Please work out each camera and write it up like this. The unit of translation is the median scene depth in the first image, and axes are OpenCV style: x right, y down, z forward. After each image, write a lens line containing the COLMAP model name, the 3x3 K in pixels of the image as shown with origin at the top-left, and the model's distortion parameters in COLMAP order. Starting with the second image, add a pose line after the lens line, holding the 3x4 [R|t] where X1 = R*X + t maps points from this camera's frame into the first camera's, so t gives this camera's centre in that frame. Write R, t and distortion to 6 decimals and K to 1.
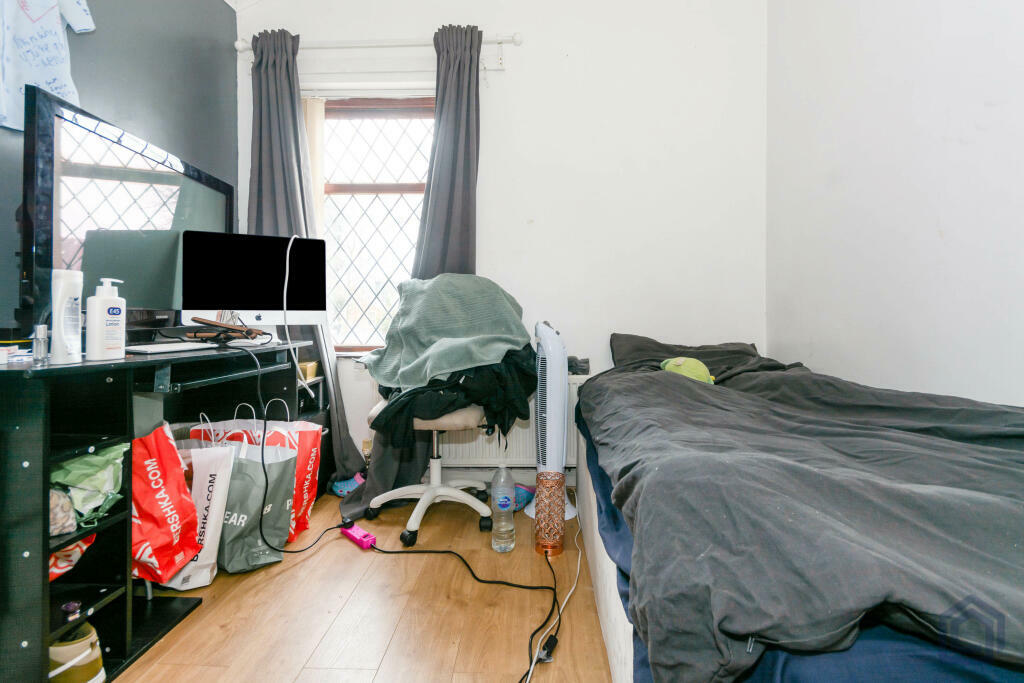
lens RADIAL K [[474.4, 0, 515.7], [0, 474.4, 299.8], [0, 0, 1]] dist [0.000083, -0.000118]
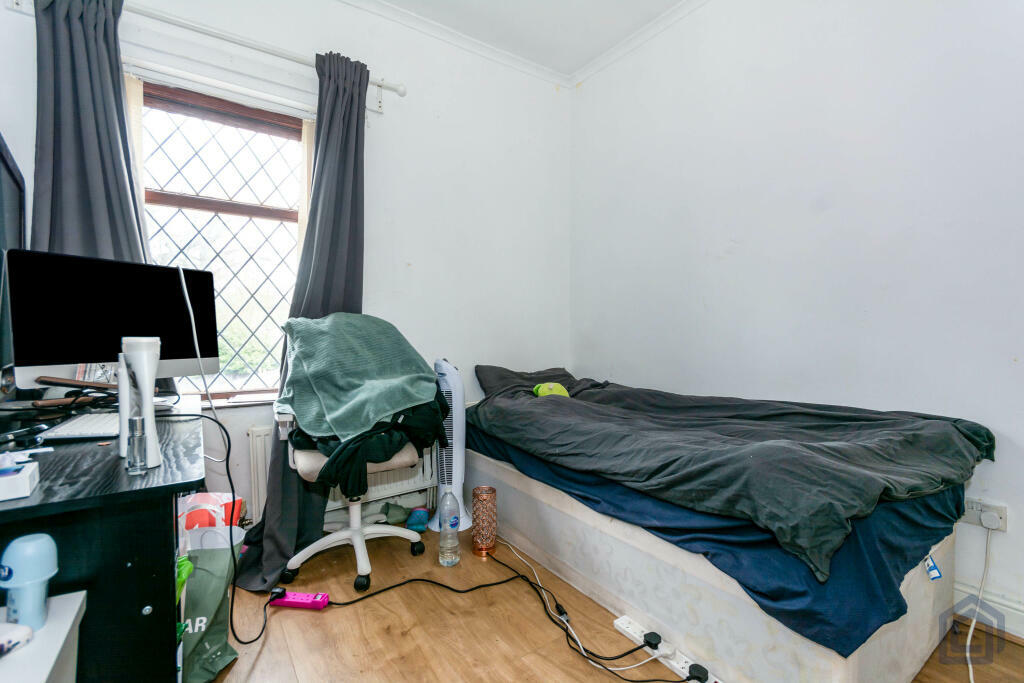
lens RADIAL K [[443.7, 0, 512.2], [0, 443.7, 330.0], [0, 0, 1]] dist [-0.002353, -0.000712]
pose [[0.801277, -0.001732, 0.598291, -0.466929], [-0.012831, 0.999716, 0.020078, -0.048421], [-0.598156, -0.023765, 0.801027, 0.064609]]
